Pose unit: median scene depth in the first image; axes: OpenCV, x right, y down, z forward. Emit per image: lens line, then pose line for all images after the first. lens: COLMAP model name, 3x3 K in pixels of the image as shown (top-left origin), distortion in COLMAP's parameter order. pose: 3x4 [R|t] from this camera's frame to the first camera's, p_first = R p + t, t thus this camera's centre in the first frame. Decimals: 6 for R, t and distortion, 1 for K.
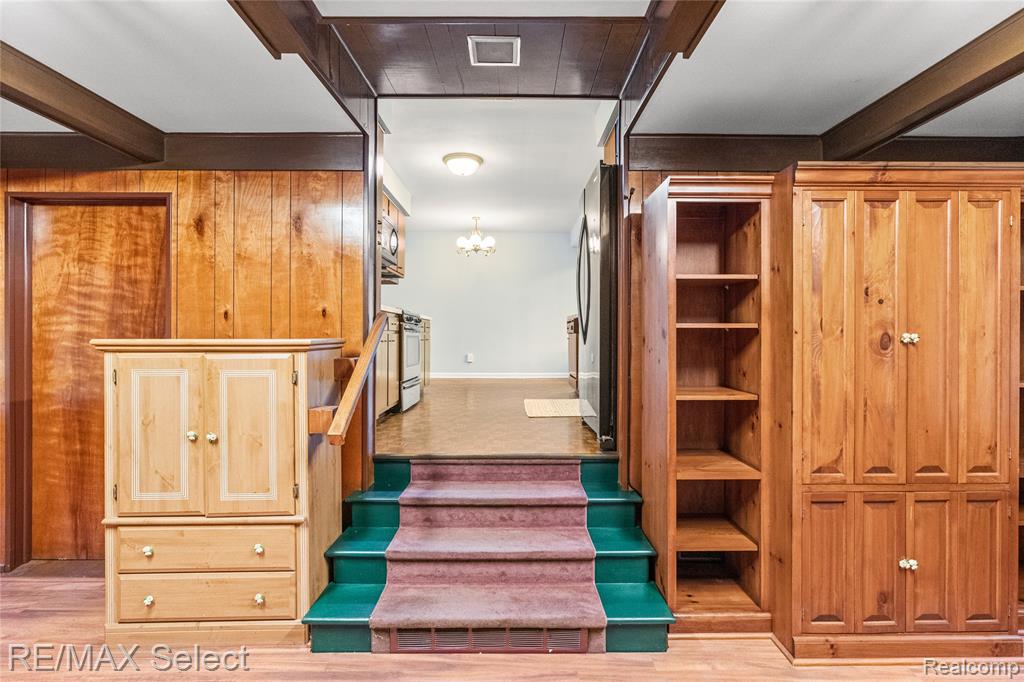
lens RADIAL K [[468.6, 0, 511.6], [0, 468.6, 335.2], [0, 0, 1]] dist [-0.013216, 0.005174]
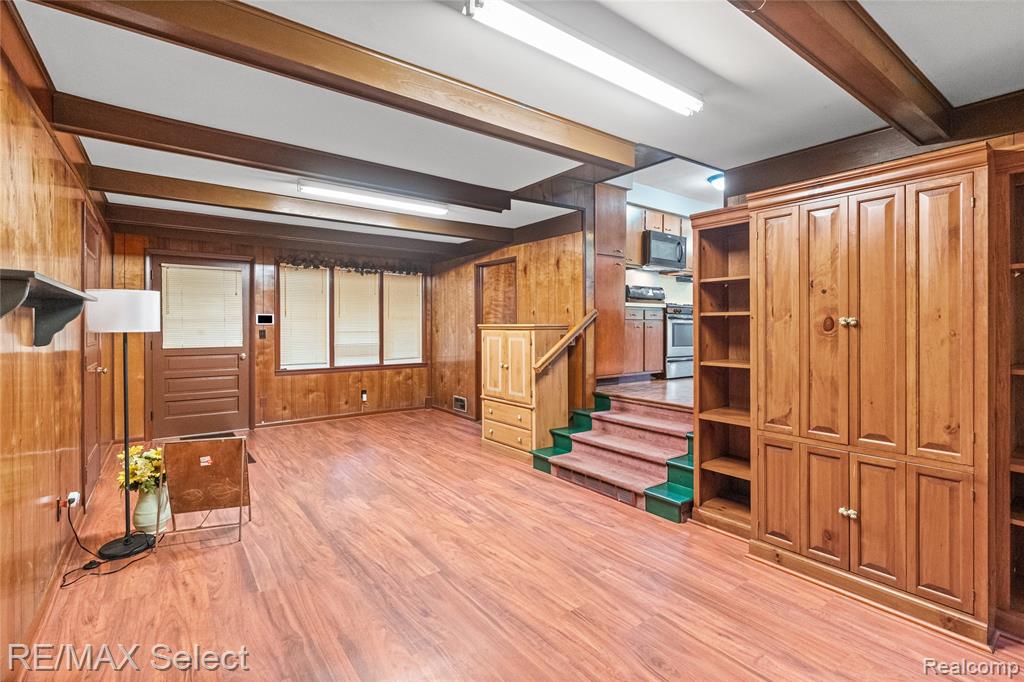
lens RADIAL K [[468.6, 0, 522.2], [0, 468.6, 328.0], [0, 0, 1]] dist [-0.013216, 0.005174]
pose [[0.609702, 0.003174, -0.792624, 1.260377], [0.001885, 0.999983, 0.005454, 0.015105], [0.792628, -0.004819, 0.609686, -0.367322]]
